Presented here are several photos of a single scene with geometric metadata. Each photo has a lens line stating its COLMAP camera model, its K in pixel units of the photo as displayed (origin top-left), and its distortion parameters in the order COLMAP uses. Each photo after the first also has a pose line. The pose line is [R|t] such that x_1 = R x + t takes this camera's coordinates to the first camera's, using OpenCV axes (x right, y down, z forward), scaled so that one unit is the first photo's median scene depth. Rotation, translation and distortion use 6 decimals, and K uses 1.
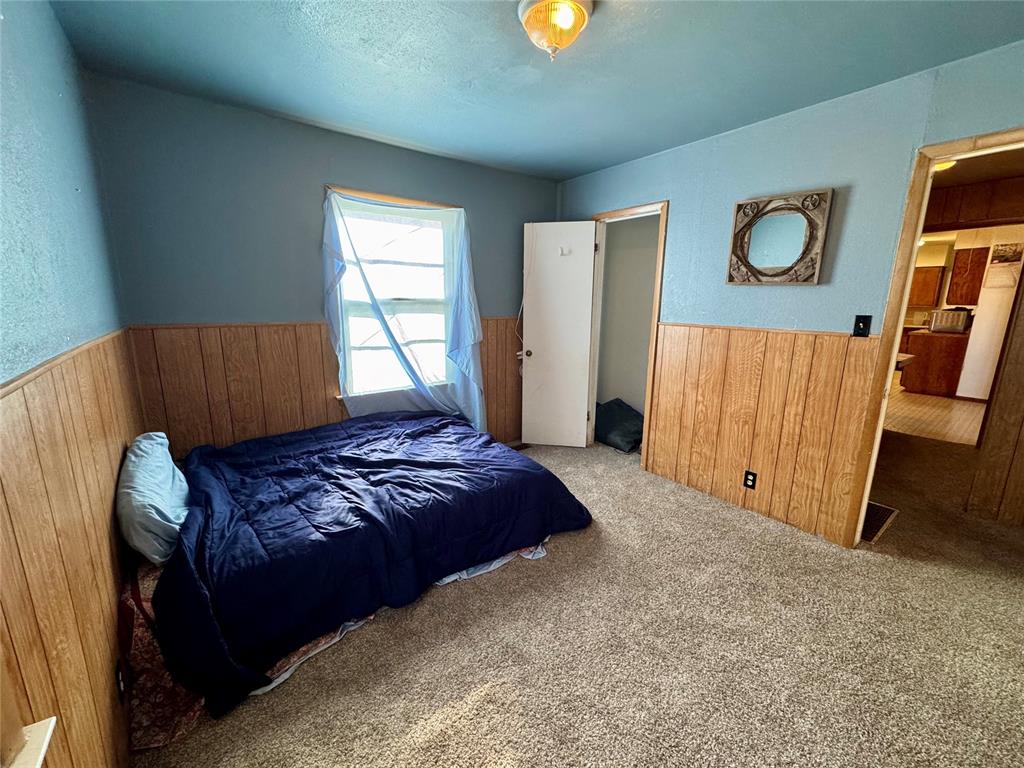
lens RADIAL K [[415.6, 0, 513.9], [0, 415.6, 382.0], [0, 0, 1]] dist [-0.001545, 0.000080]
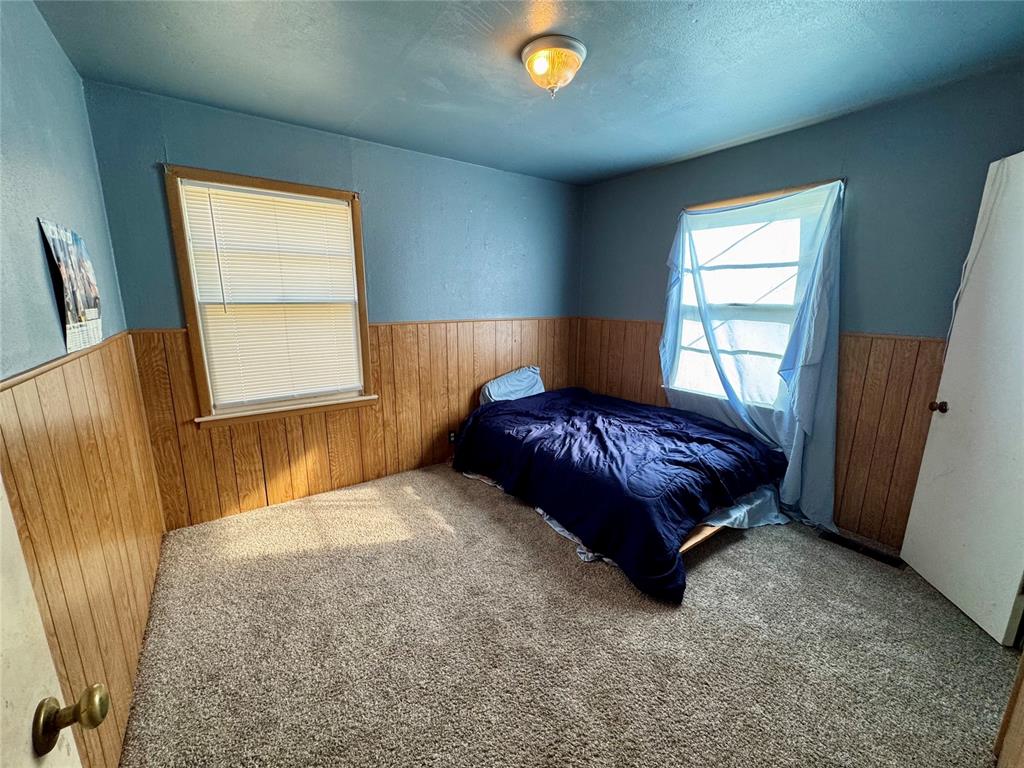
lens RADIAL K [[415.6, 0, 514.8], [0, 415.6, 383.9], [0, 0, 1]] dist [-0.001545, 0.000080]
pose [[-0.034205, 0.196589, -0.979889, 0.767640], [-0.205787, 0.958068, 0.199394, -0.121213], [0.977999, 0.208468, 0.007685, 0.584135]]
